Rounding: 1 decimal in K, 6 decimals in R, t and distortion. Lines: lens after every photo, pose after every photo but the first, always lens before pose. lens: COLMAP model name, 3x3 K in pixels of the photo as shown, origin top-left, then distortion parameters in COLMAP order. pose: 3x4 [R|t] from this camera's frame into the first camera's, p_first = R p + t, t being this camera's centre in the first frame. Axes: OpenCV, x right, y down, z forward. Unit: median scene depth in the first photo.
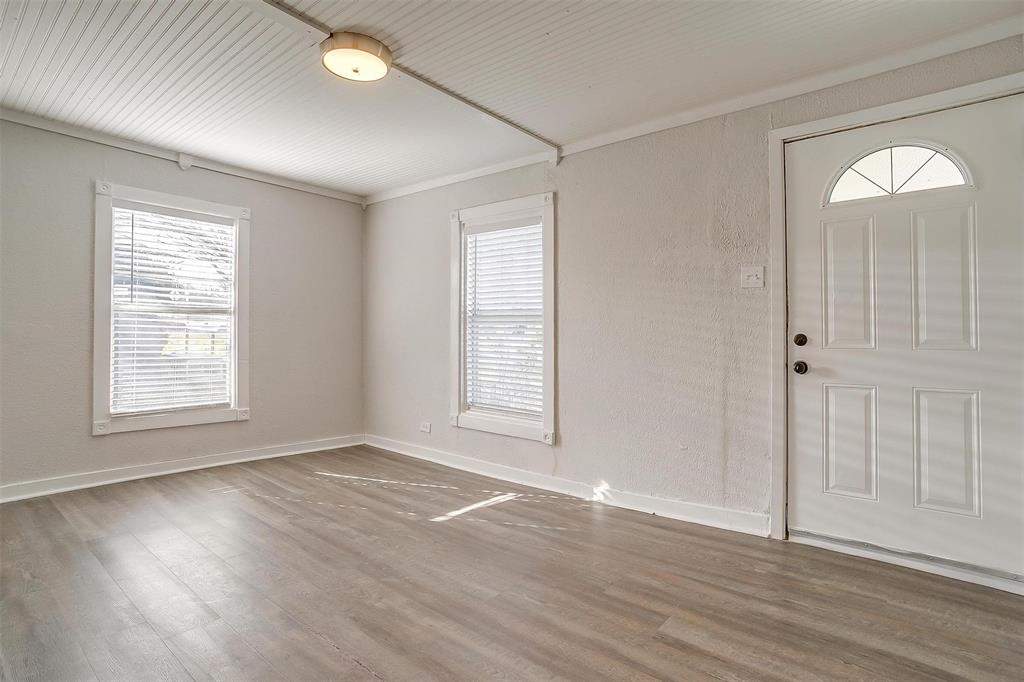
lens RADIAL K [[518.8, 0, 522.2], [0, 518.8, 322.1], [0, 0, 1]] dist [-0.036506, 0.020984]
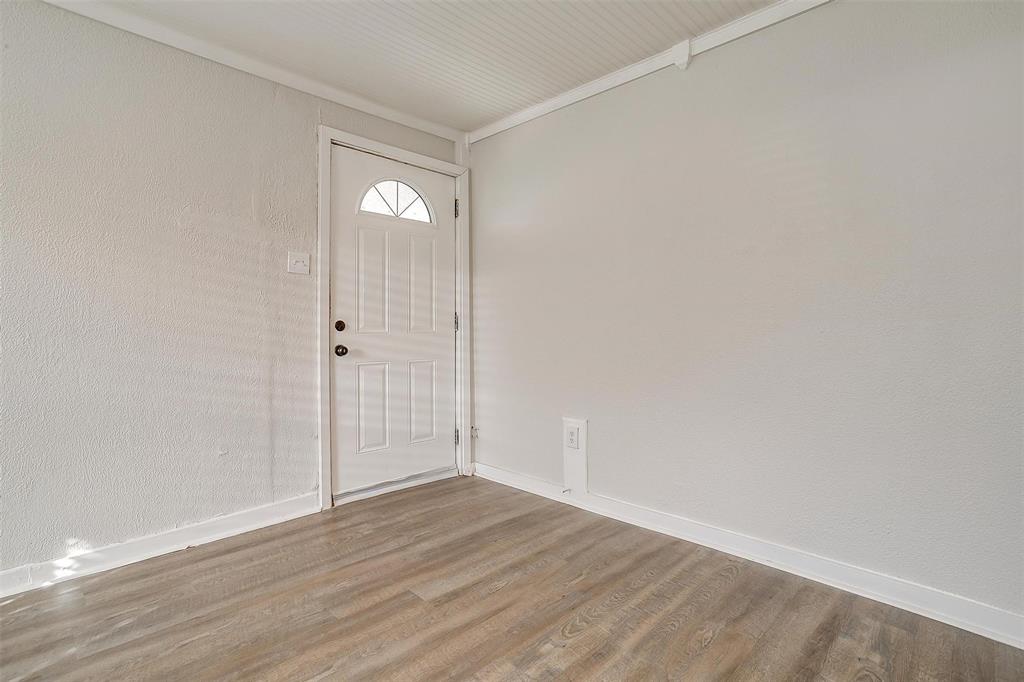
lens RADIAL K [[518.8, 0, 476.3], [0, 518.8, 342.3], [0, 0, 1]] dist [-0.036506, 0.020984]
pose [[0.110164, -0.024074, 0.993622, -0.589598], [-0.034189, 0.999023, 0.027996, 0.030189], [-0.993325, -0.037055, 0.109233, 0.625678]]
